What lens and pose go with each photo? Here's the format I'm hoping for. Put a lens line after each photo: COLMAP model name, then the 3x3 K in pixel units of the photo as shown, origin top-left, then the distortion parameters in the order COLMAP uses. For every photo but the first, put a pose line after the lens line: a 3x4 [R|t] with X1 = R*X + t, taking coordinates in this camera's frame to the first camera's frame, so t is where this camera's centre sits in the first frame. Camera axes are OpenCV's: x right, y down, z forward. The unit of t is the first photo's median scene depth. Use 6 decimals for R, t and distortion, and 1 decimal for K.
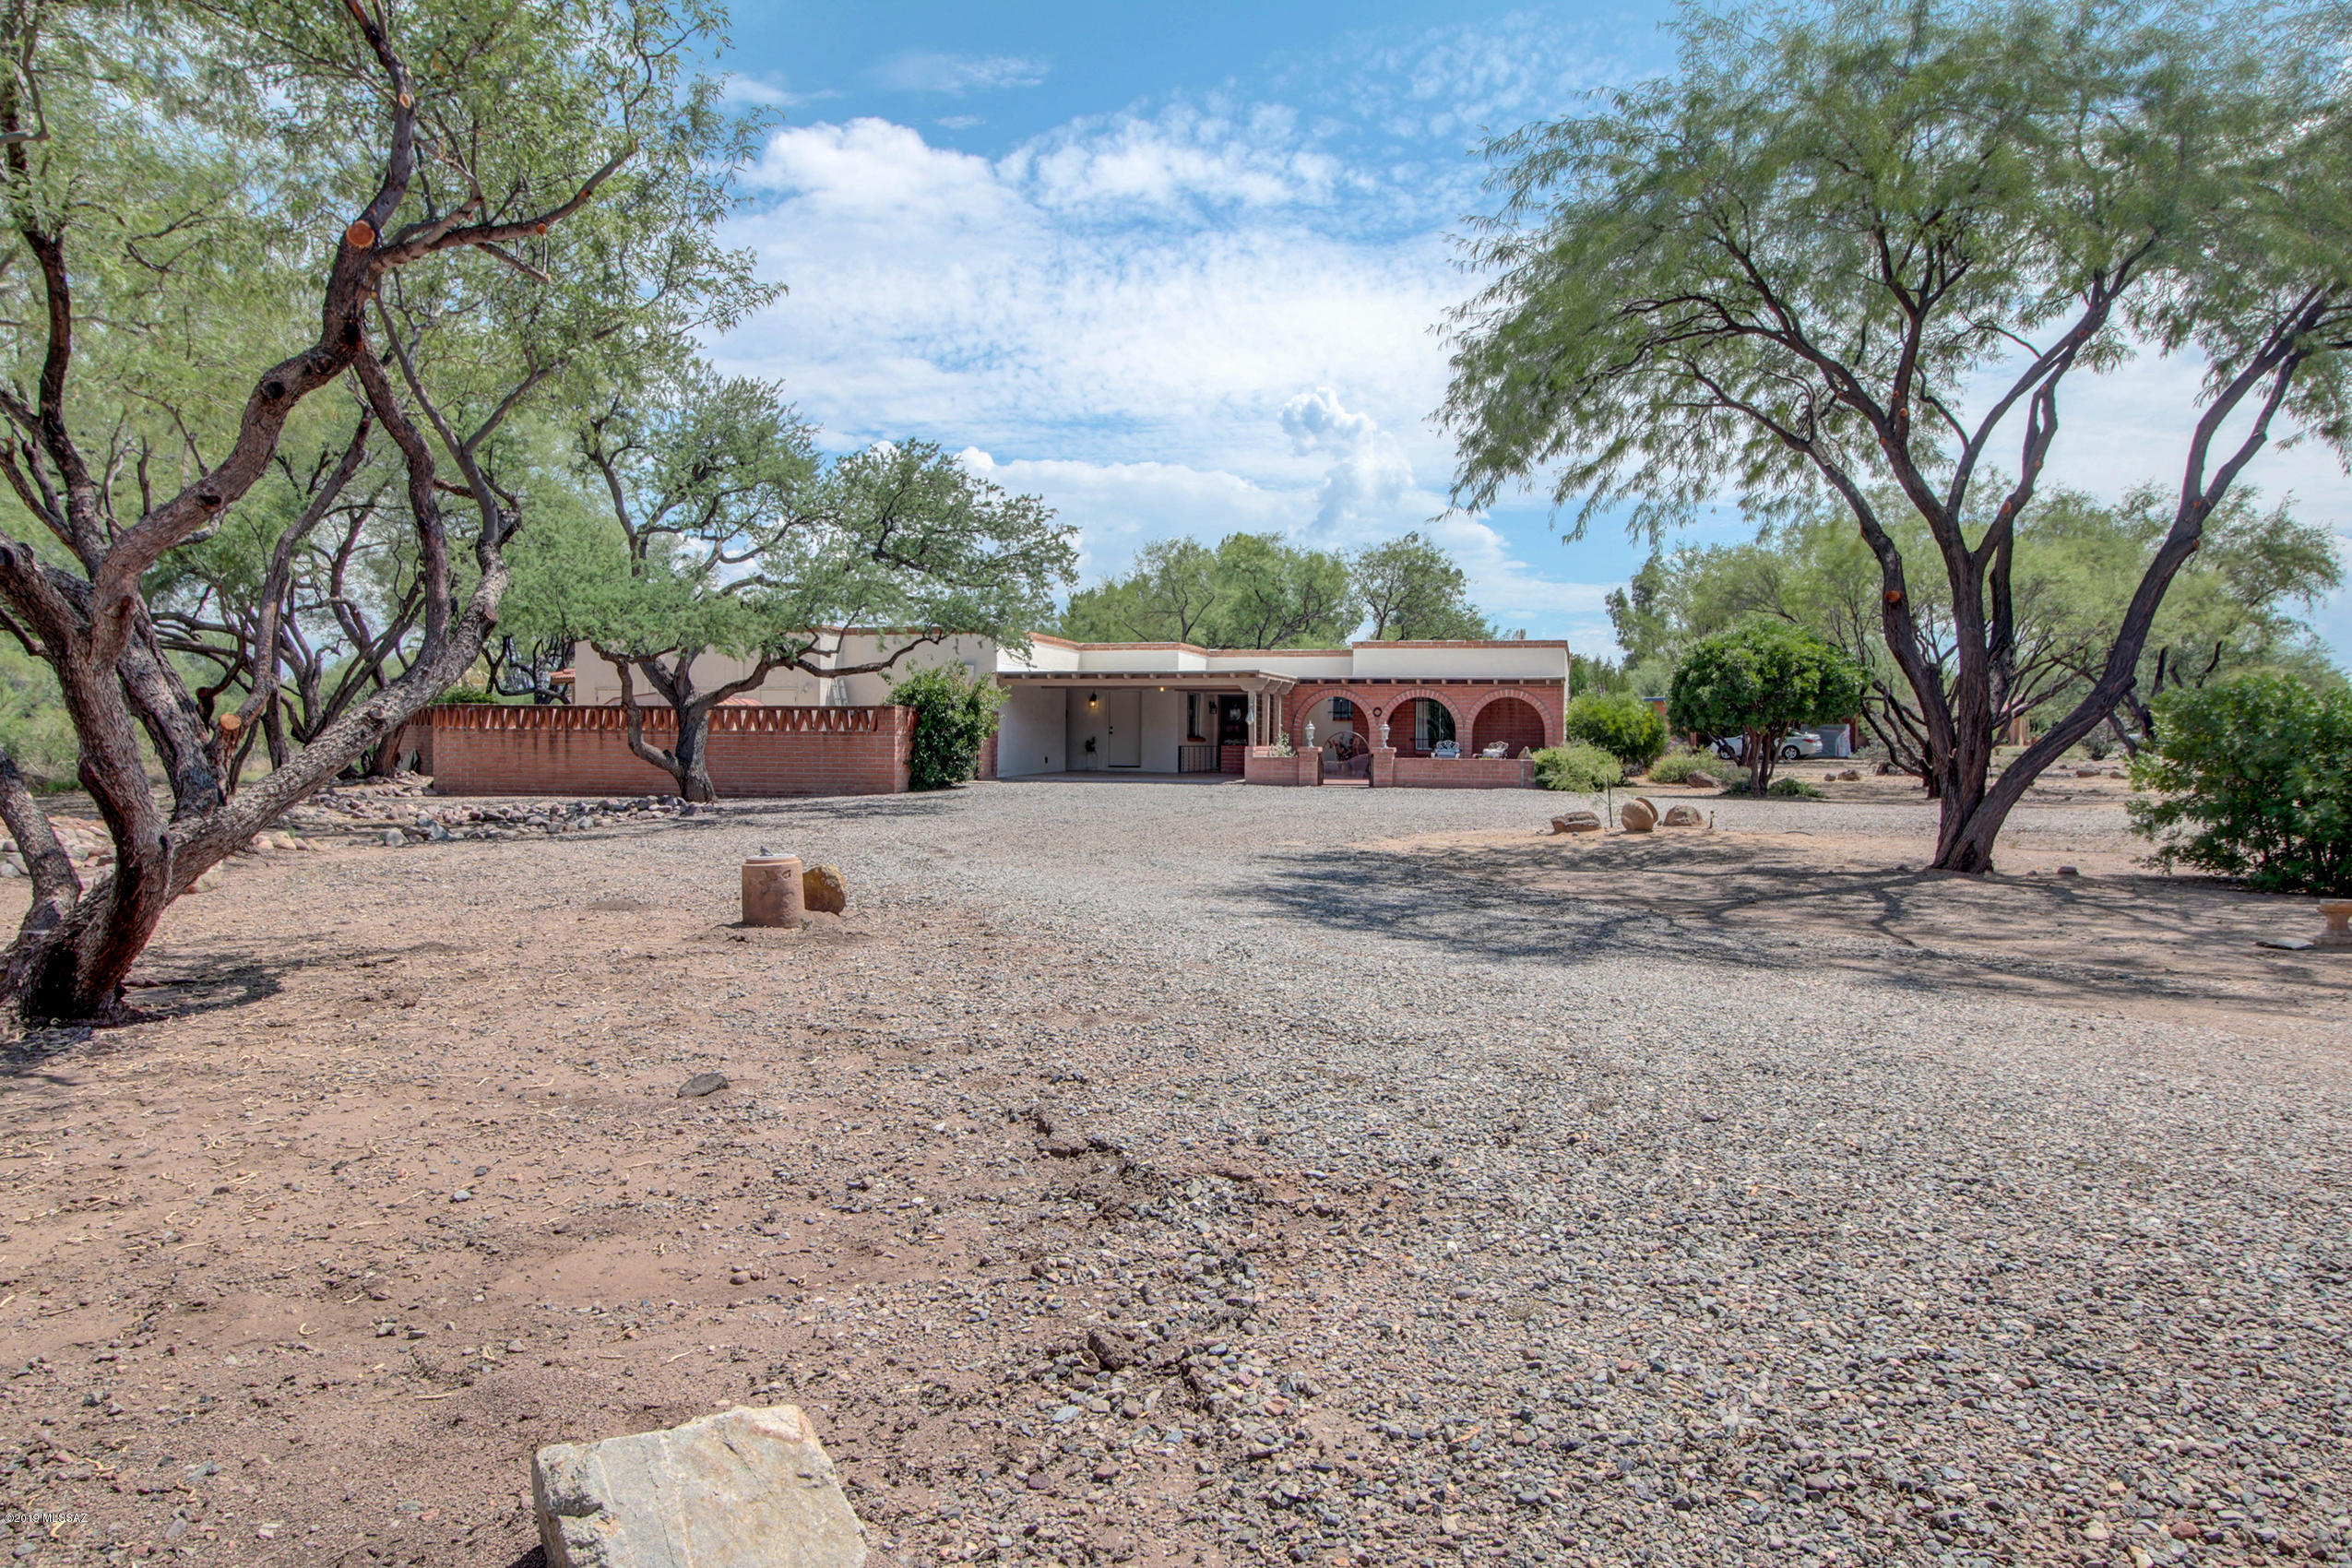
lens RADIAL K [[1504.7, 0, 1172.6], [0, 1504.7, 782.5], [0, 0, 1]] dist [0.039456, -0.002292]
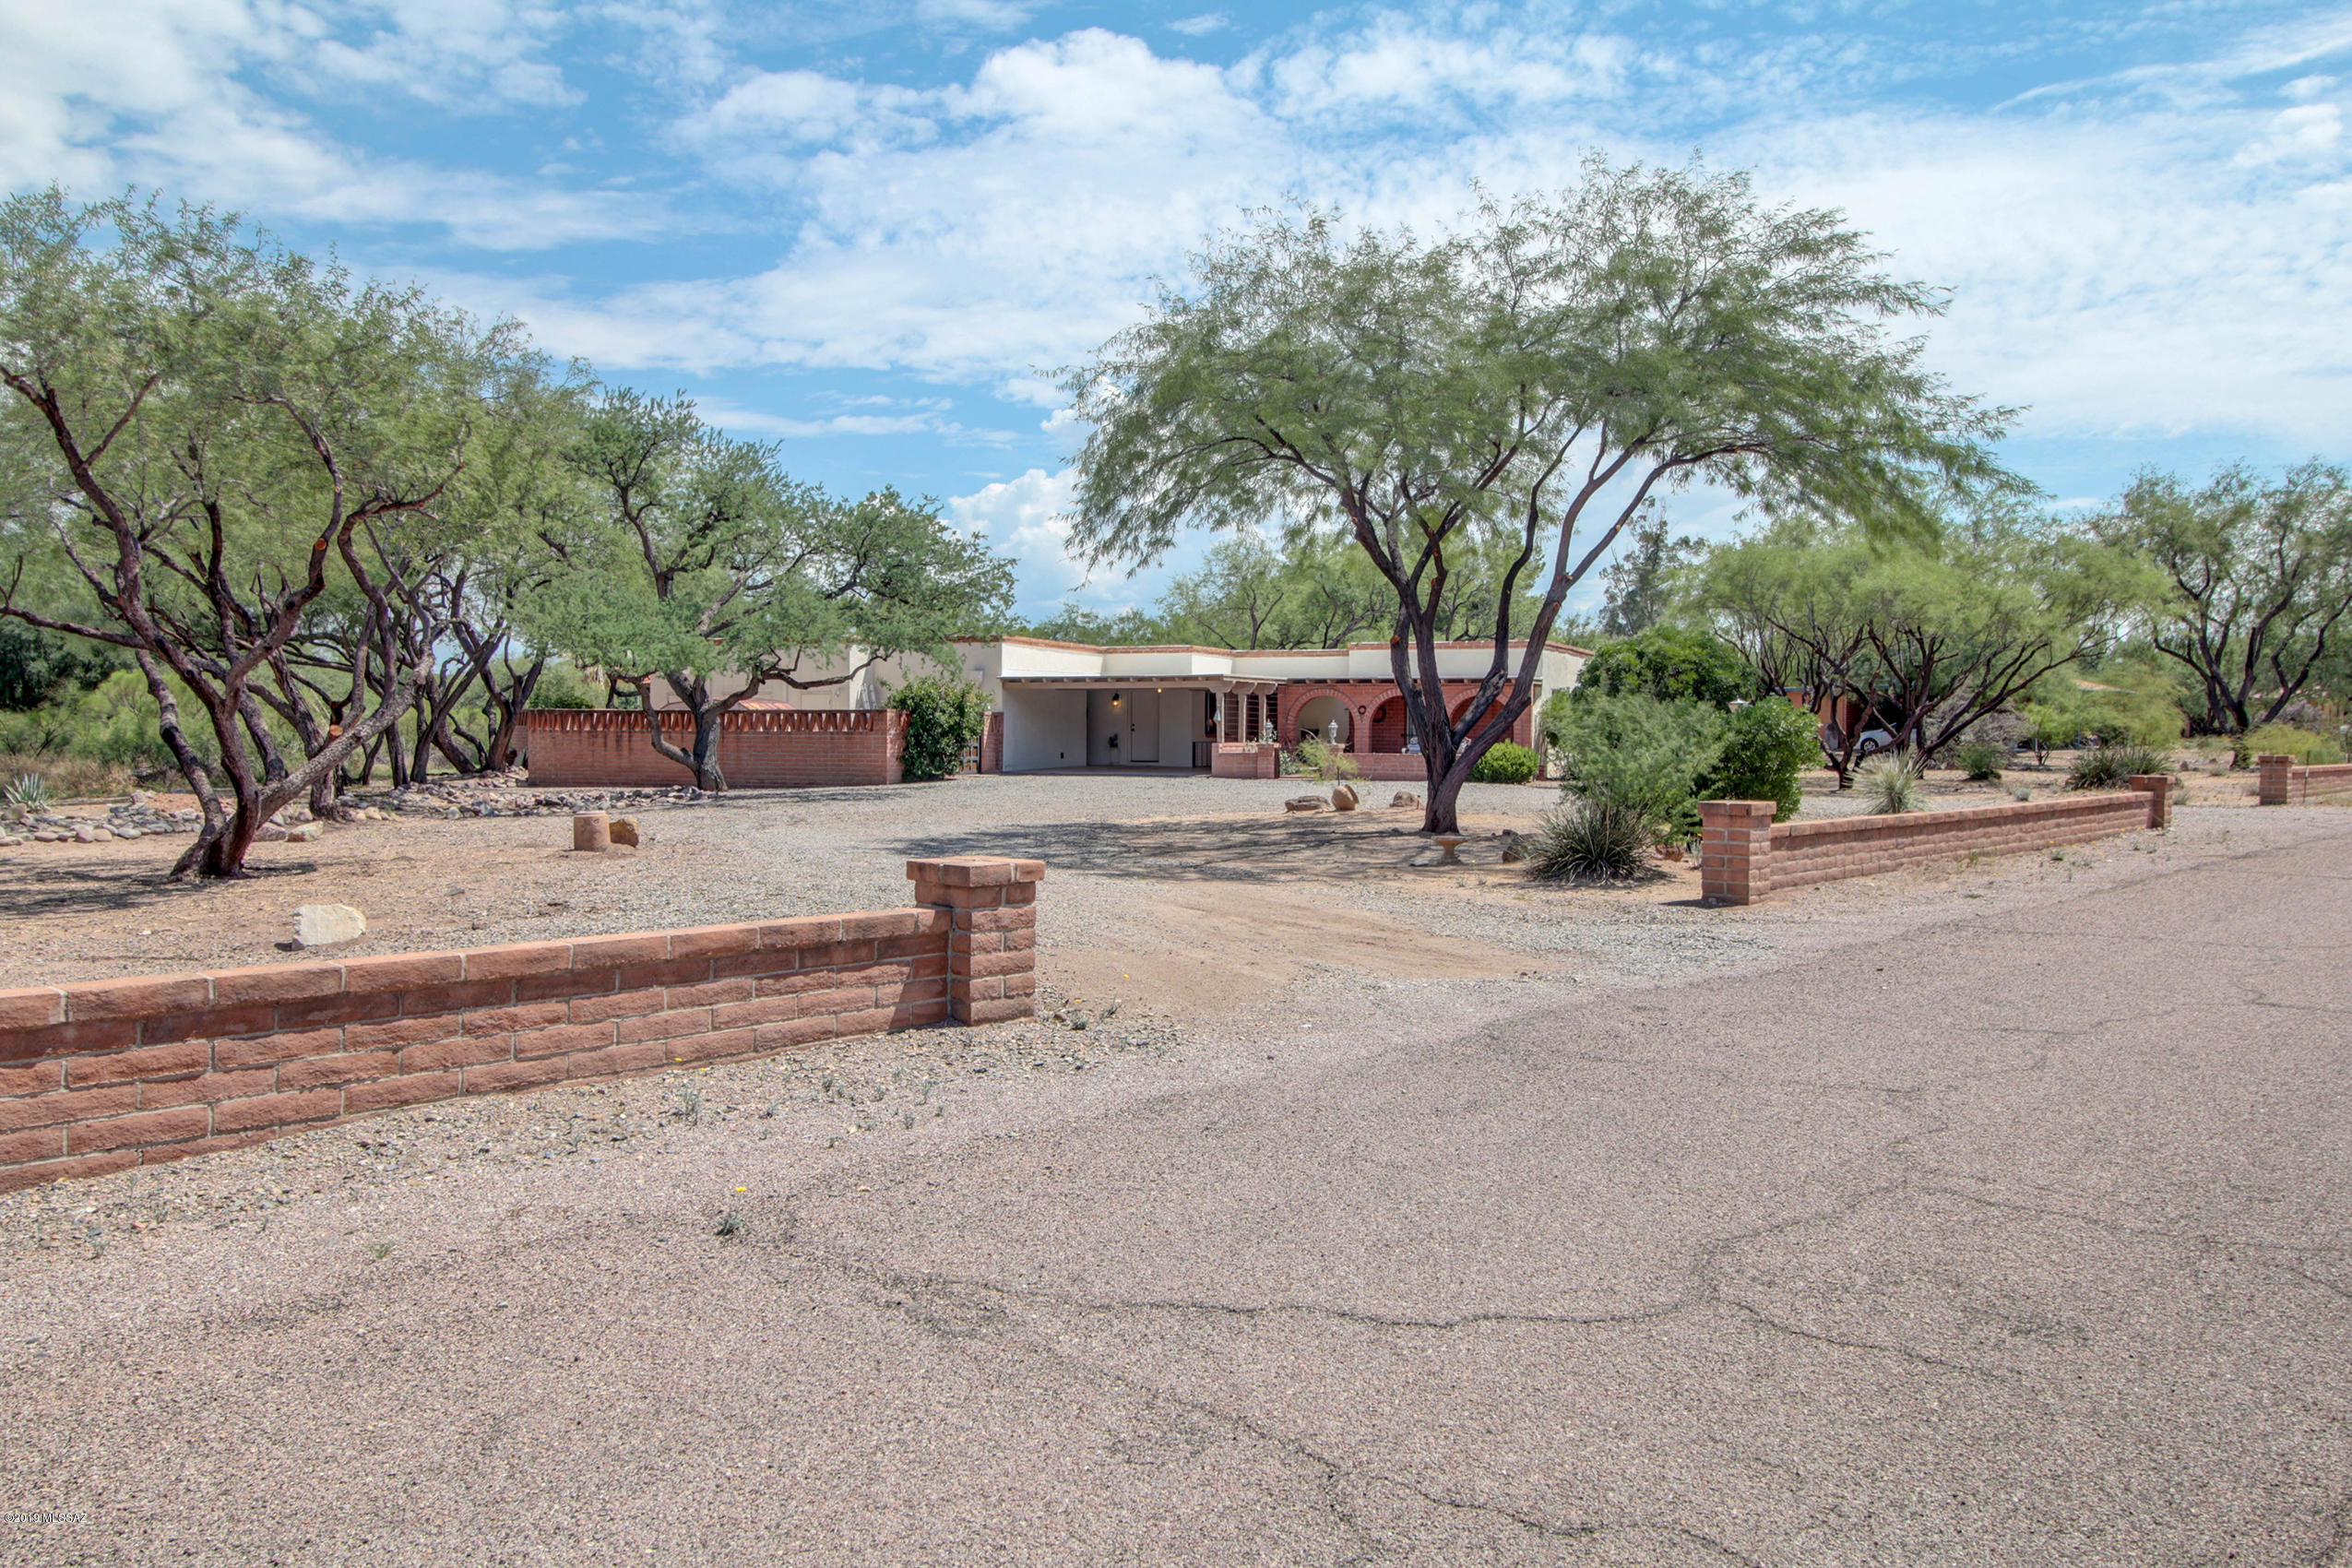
lens RADIAL K [[1778.0, 0, 1179.0], [0, 1778.0, 779.3], [0, 0, 1]] dist [0.045495, -0.001527]
pose [[0.987737, 0.000854, -0.156122, 0.226072], [-0.001108, 0.999998, -0.001542, 0.004463], [0.156121, 0.001696, 0.987737, -0.288952]]
